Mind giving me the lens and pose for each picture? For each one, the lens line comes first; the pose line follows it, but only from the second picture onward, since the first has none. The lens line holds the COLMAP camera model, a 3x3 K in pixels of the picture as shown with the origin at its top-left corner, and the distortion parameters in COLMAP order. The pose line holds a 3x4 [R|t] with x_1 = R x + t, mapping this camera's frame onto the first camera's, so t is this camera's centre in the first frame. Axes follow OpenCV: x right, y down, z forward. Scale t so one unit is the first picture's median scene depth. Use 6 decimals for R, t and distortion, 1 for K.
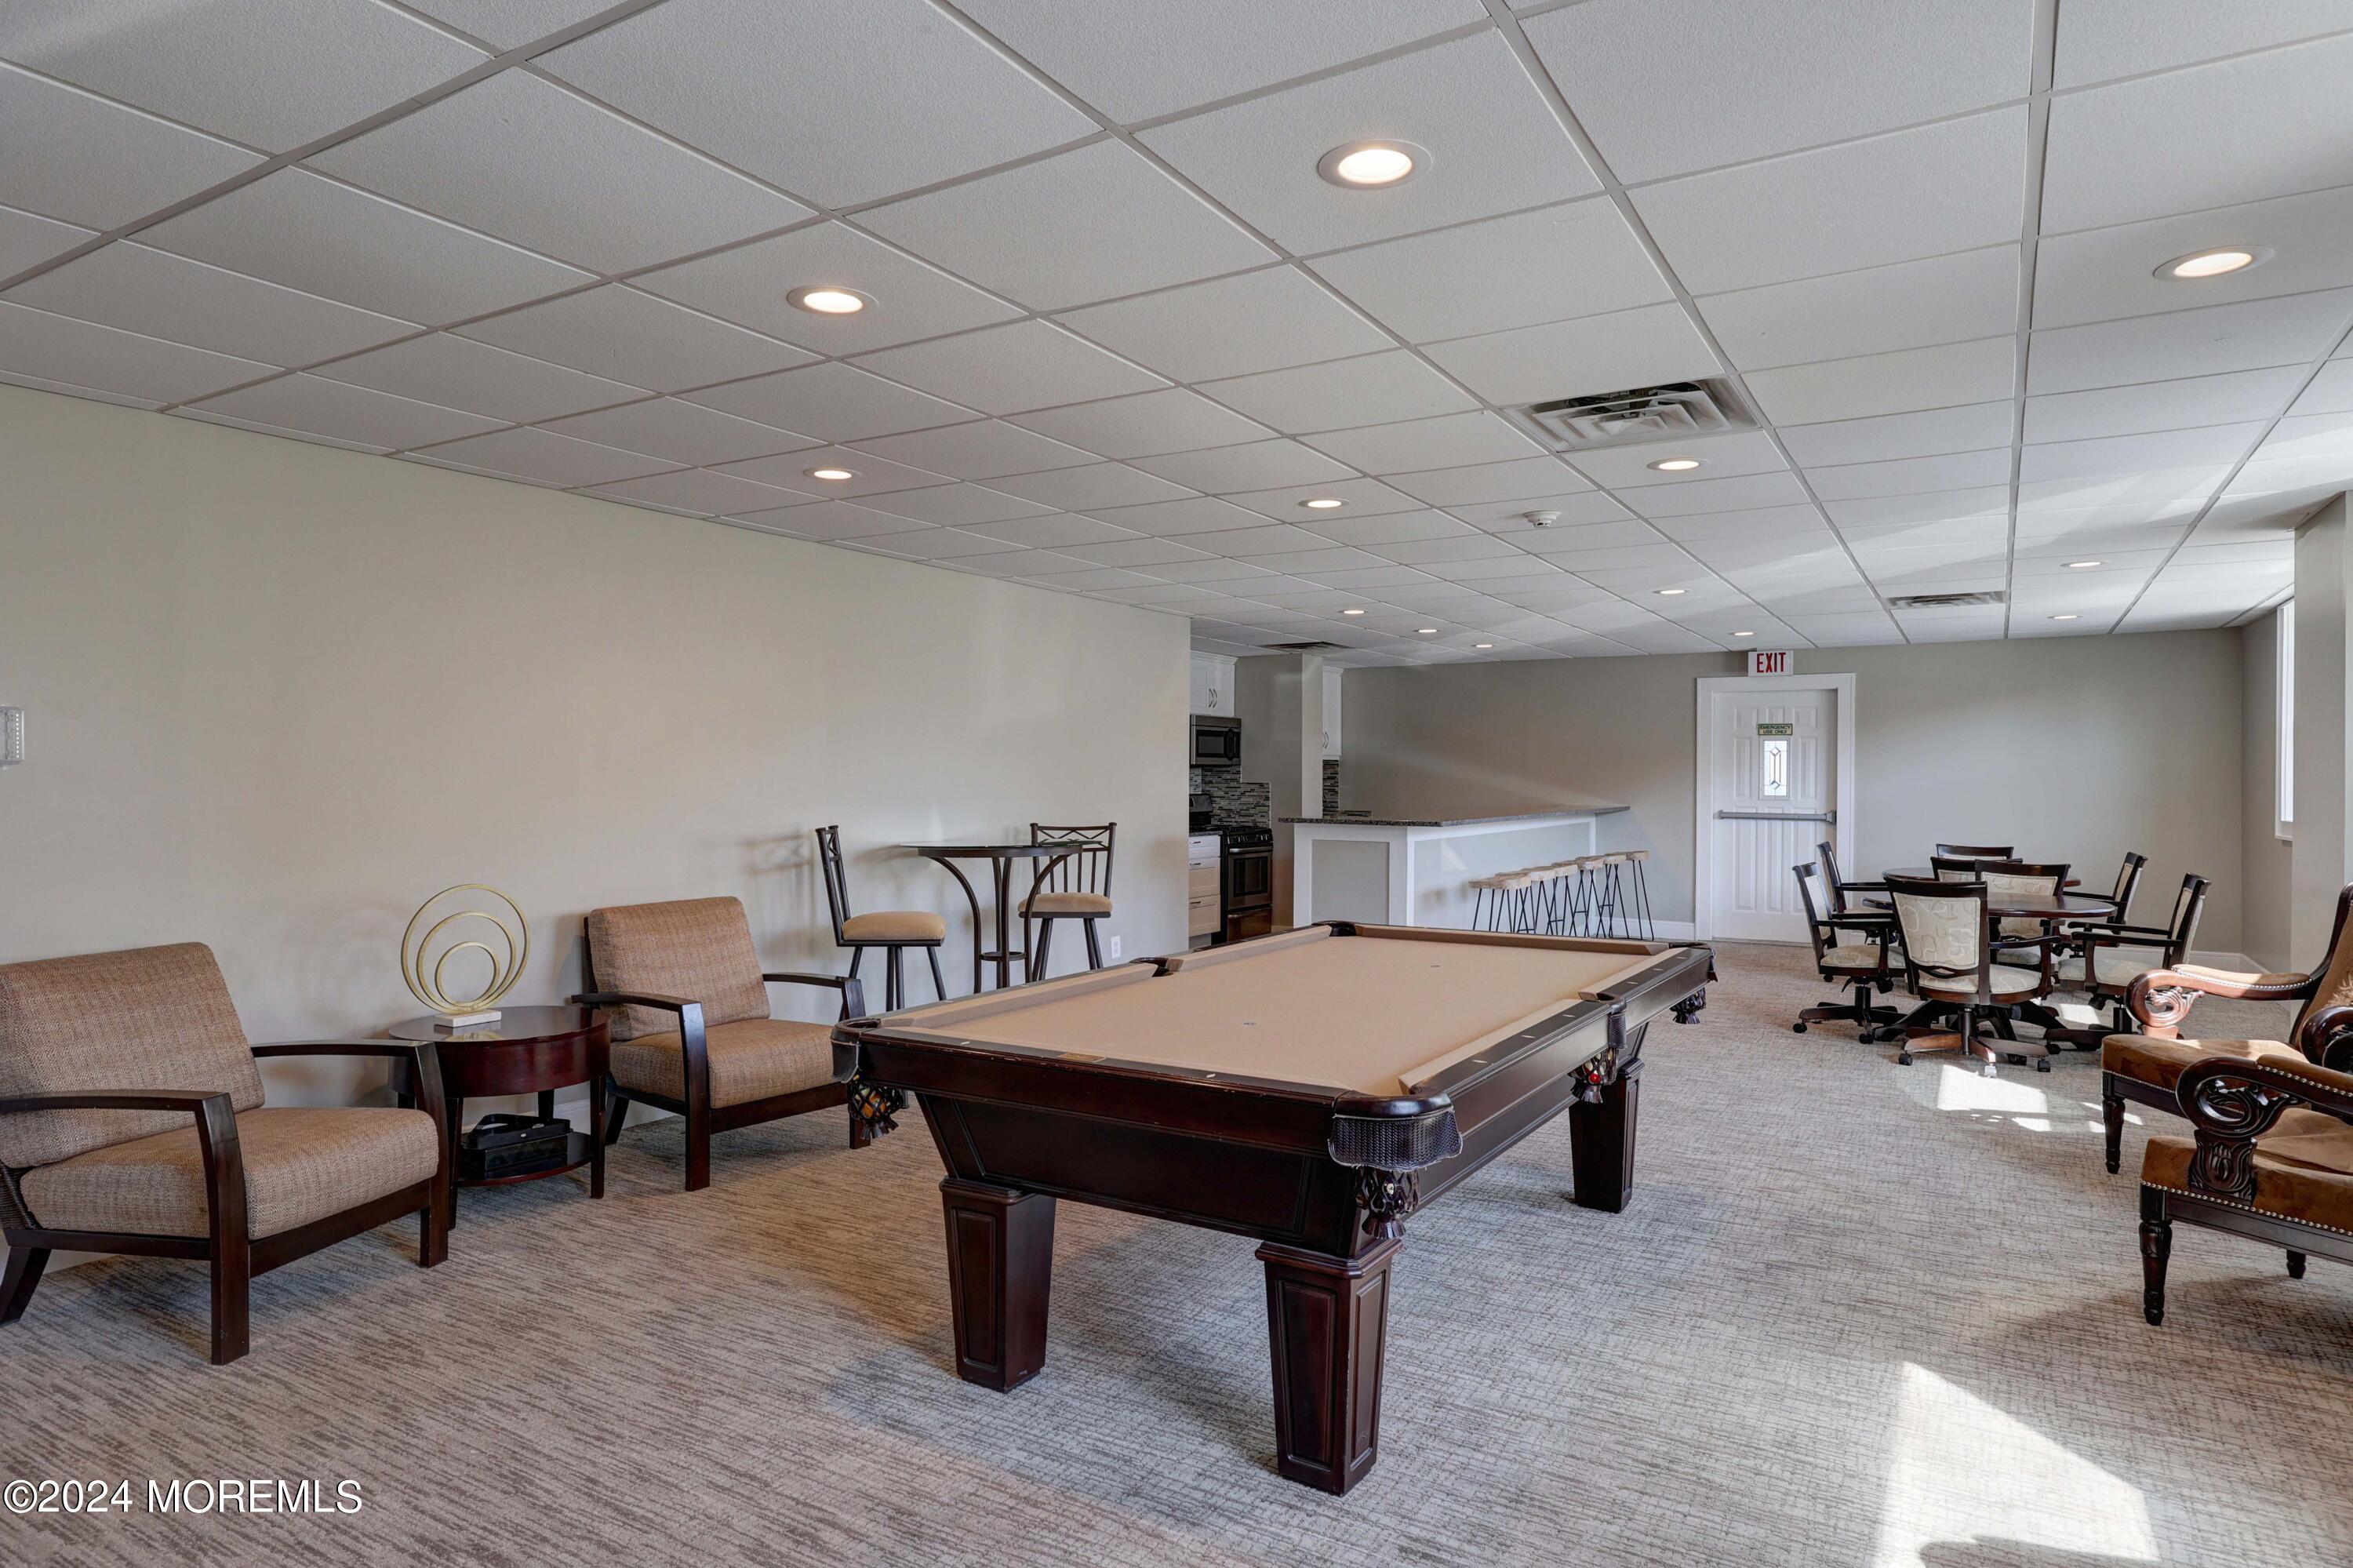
lens RADIAL K [[1299.5, 0, 1052.7], [0, 1299.5, 782.8], [0, 0, 1]] dist [0.002276, 0.000121]
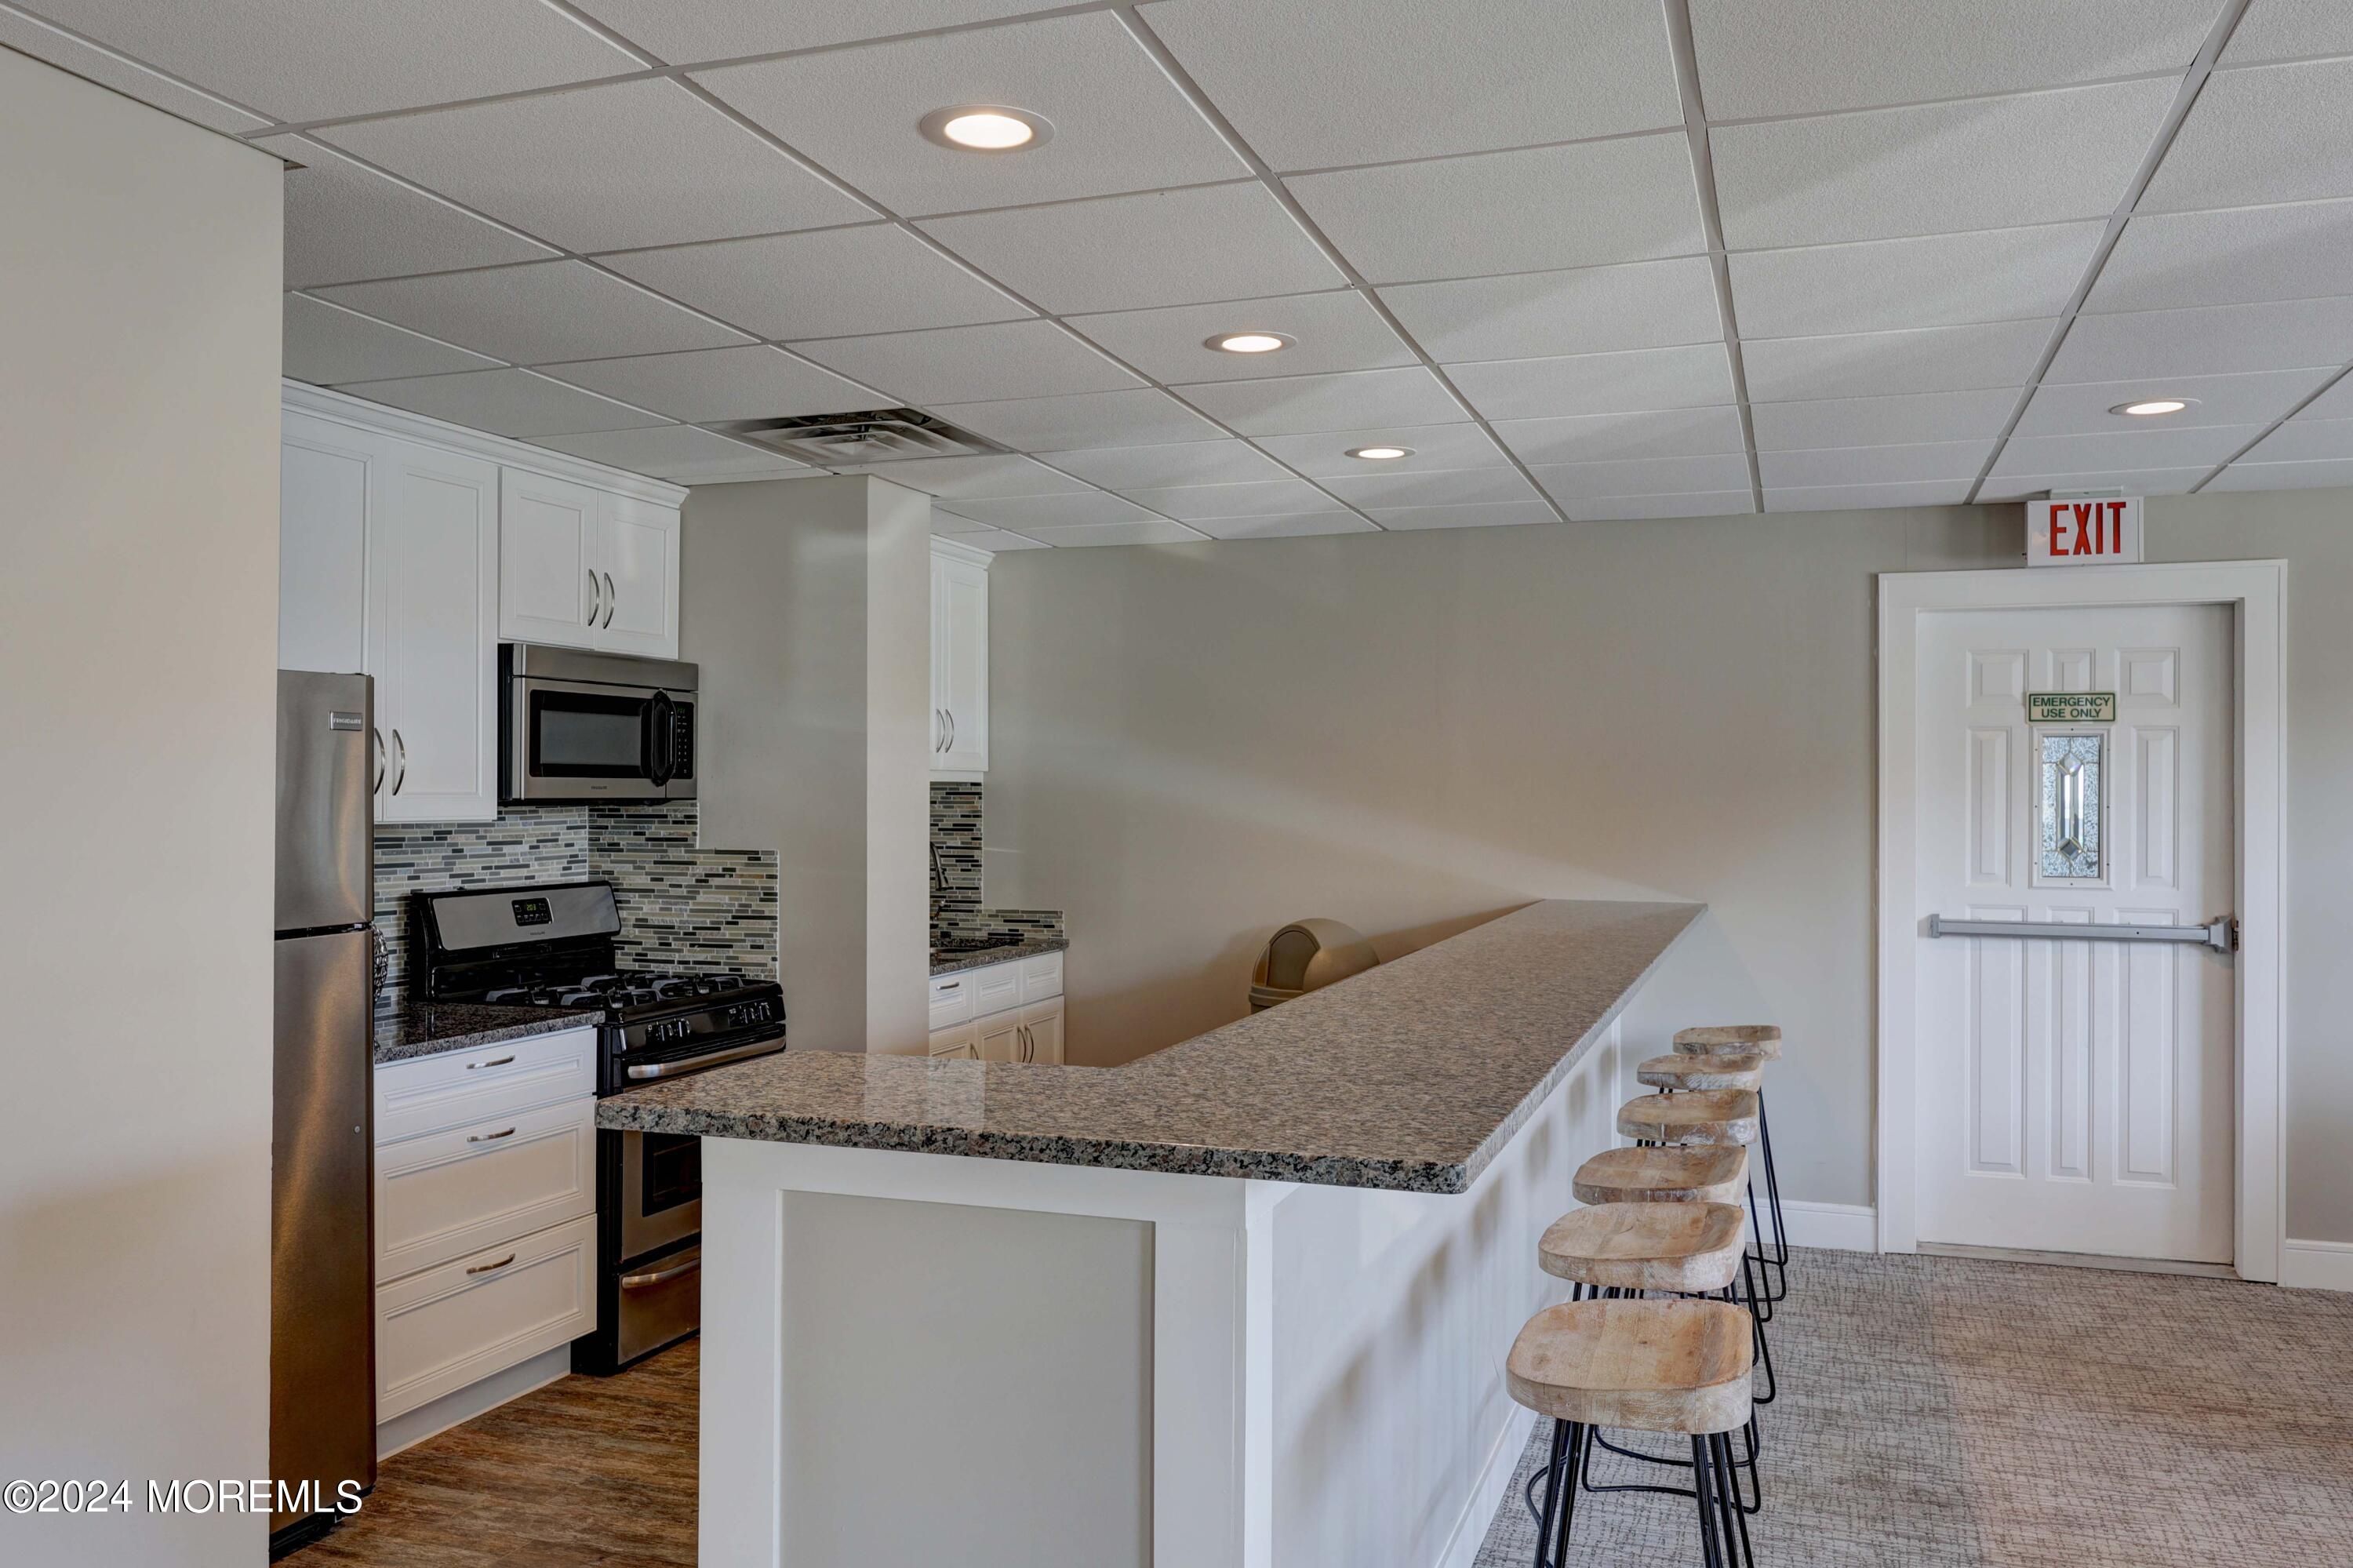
lens RADIAL K [[1839.5, 0, 1173.5], [0, 1839.5, 786.7], [0, 0, 1]] dist [-0.002112, 0.000353]
pose [[0.955170, -0.001033, 0.296057, 0.125221], [0.003999, 0.999948, -0.009415, -0.012042], [-0.296032, 0.010176, 0.955124, 0.512012]]
